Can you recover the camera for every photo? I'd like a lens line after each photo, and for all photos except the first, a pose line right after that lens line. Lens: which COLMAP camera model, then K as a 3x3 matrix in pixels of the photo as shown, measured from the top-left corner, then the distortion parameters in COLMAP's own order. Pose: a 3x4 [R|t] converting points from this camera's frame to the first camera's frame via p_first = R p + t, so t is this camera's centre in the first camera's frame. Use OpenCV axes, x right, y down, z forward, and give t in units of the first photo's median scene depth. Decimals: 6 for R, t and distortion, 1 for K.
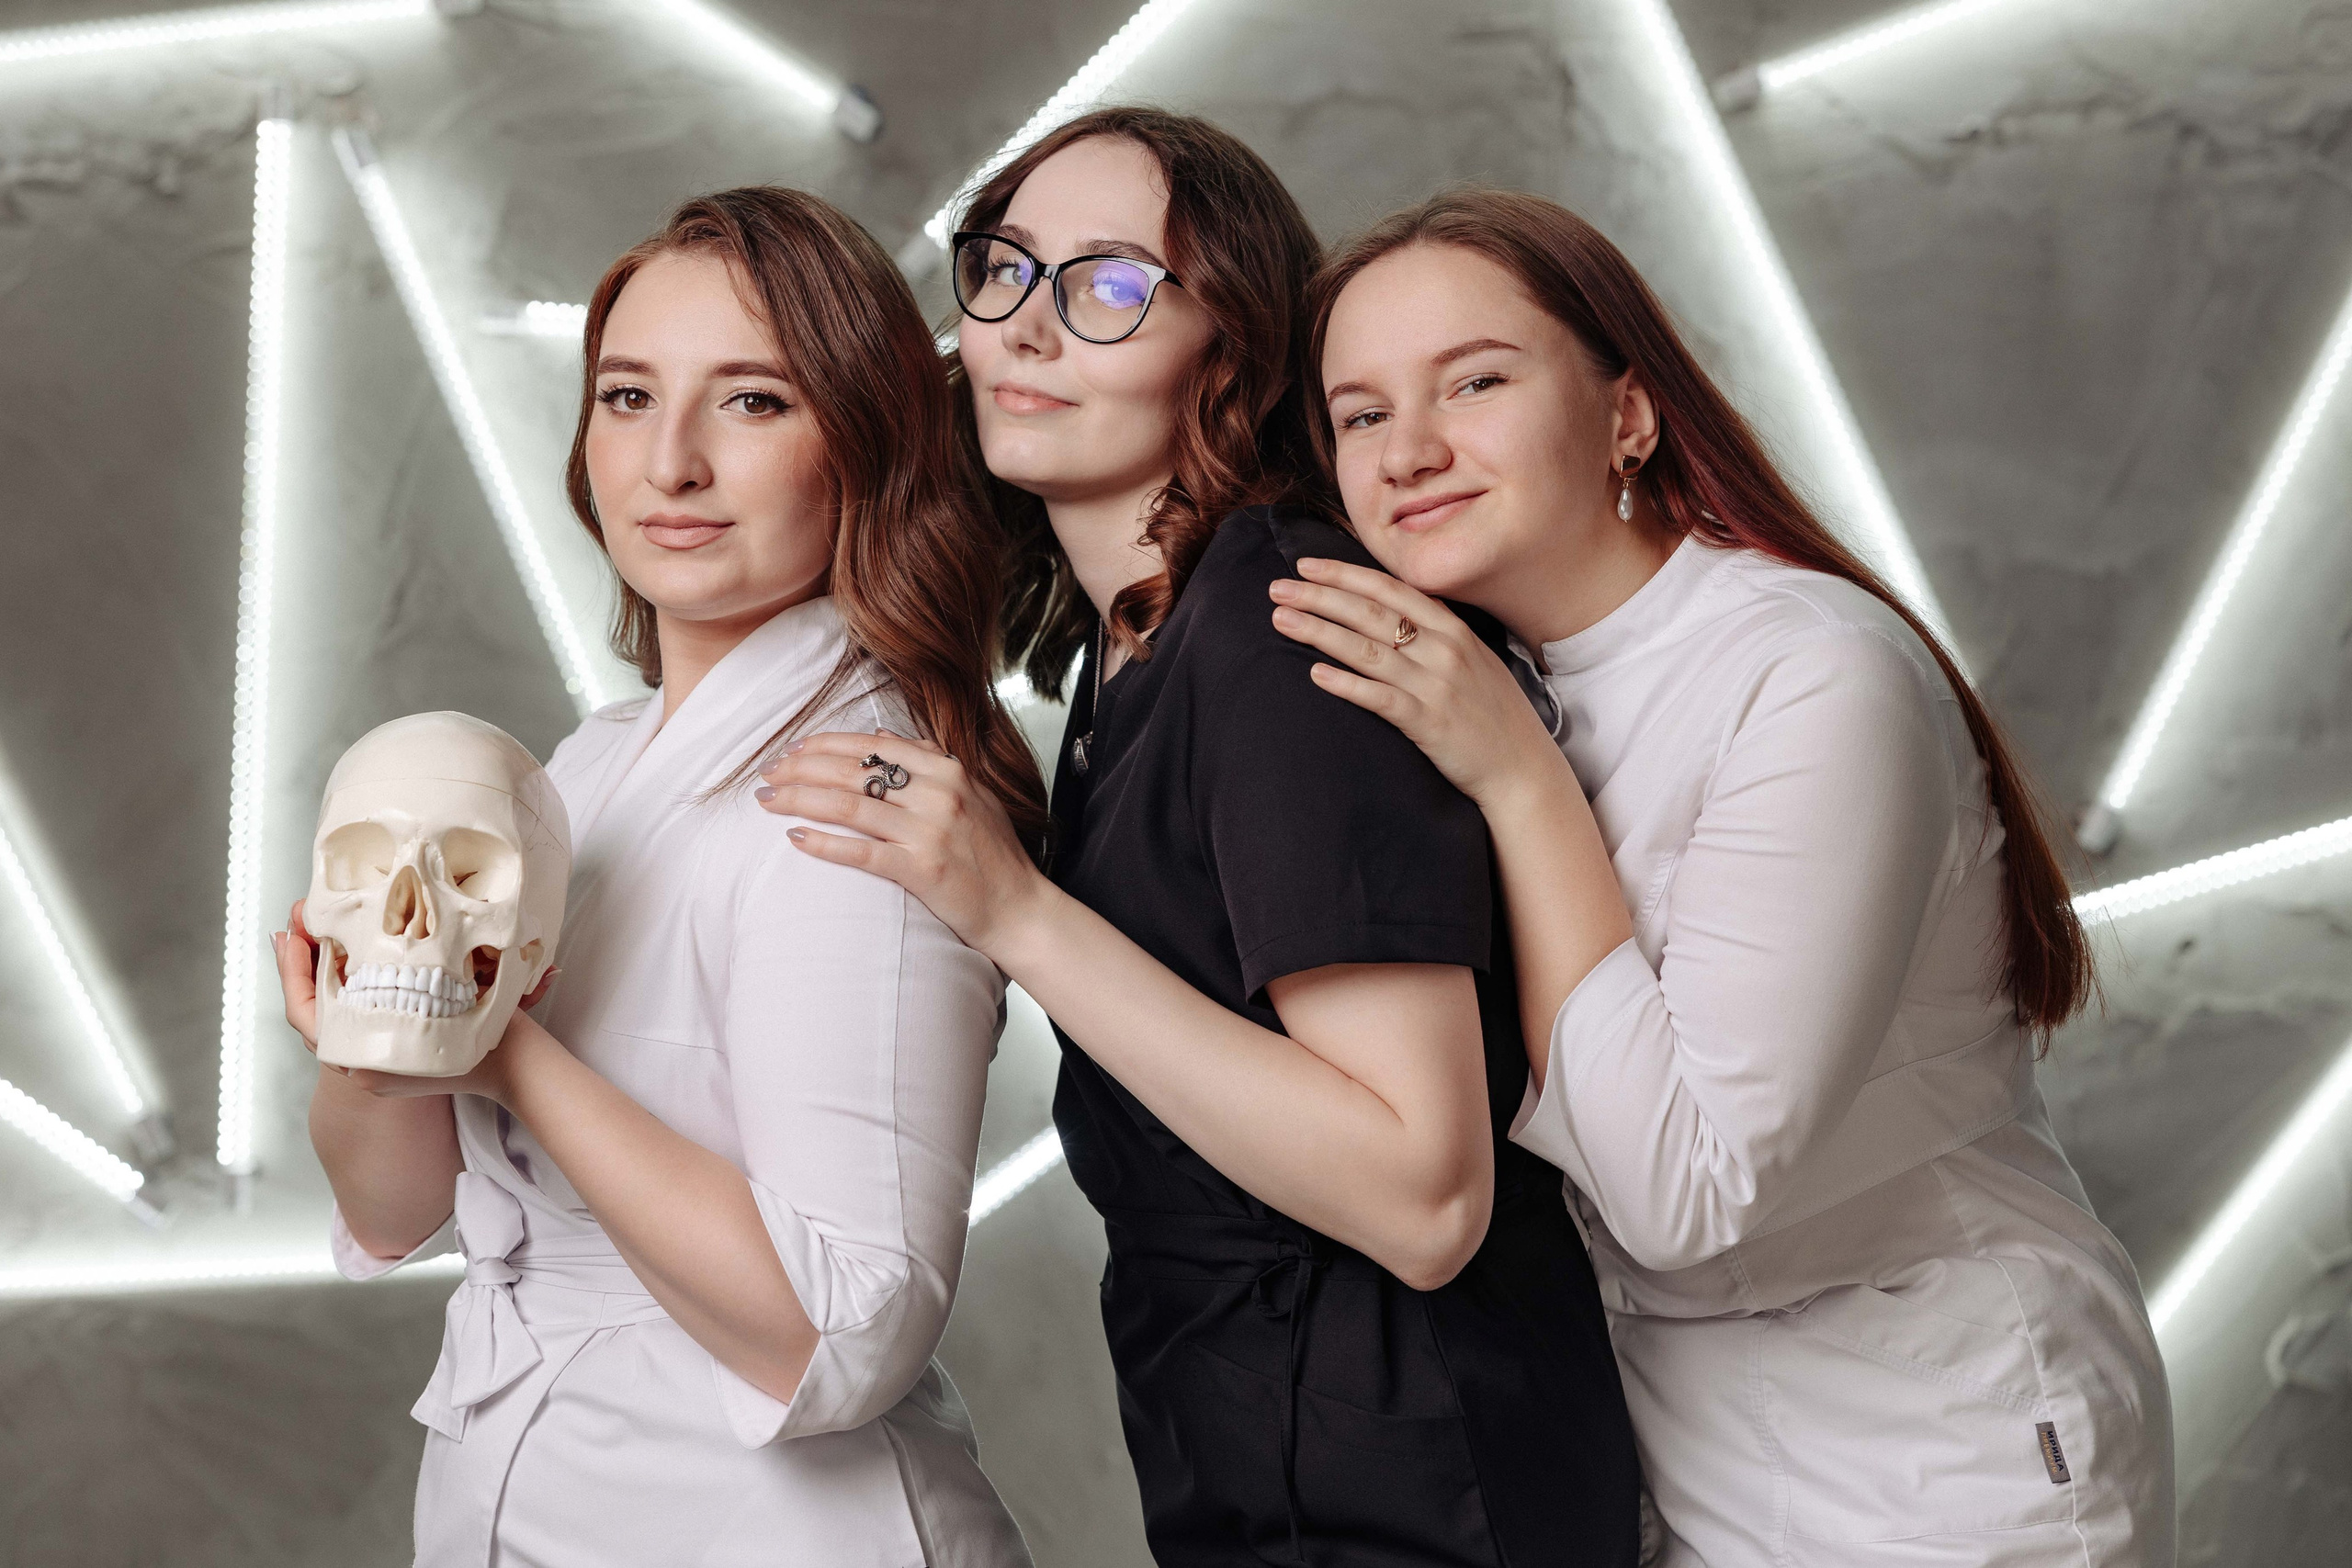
lens RADIAL K [[4560.8, 0, 1226.6], [0, 4560.8, 768.2], [0, 0, 1]] dist [0.071026, 0.000000]
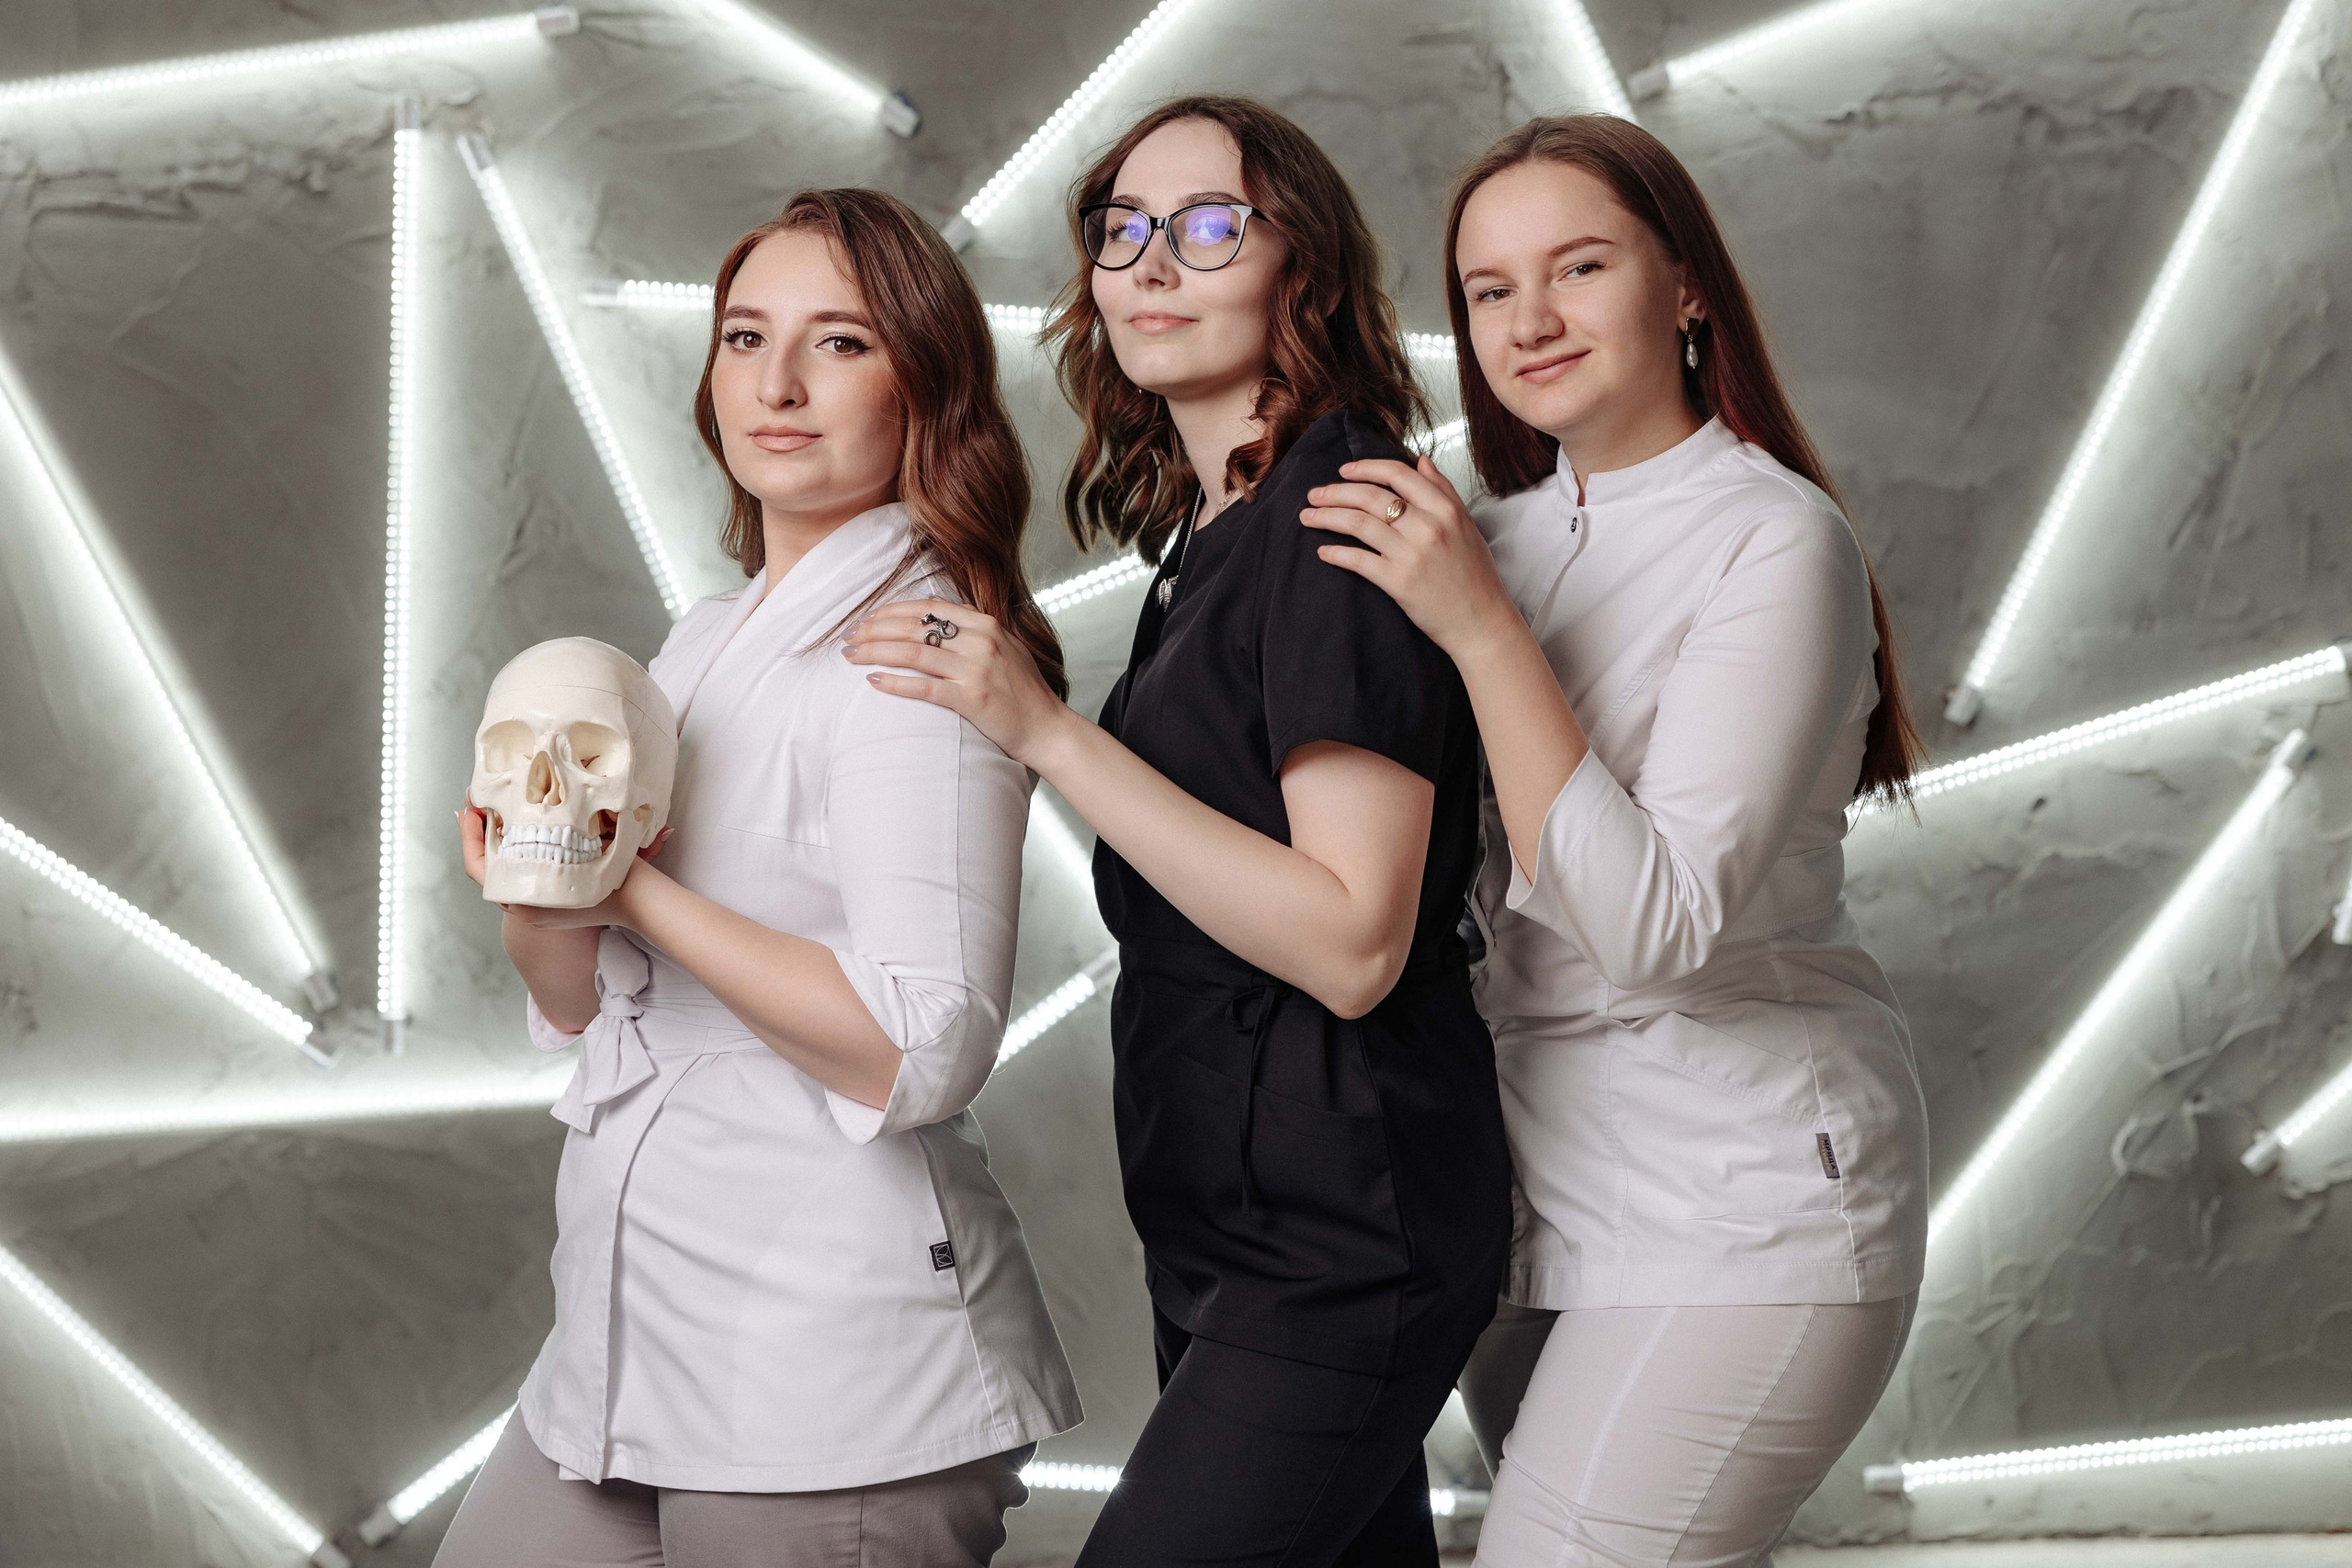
lens RADIAL K [[4436.3, 0, 1244.9], [0, 4436.3, 819.3], [0, 0, 1]] dist [0.057708, 0.000000]
pose [[0.999874, -0.015669, -0.002497, 0.007870], [0.015714, 0.999691, 0.019239, 0.017597], [0.002195, -0.019276, 0.999812, -0.147754]]
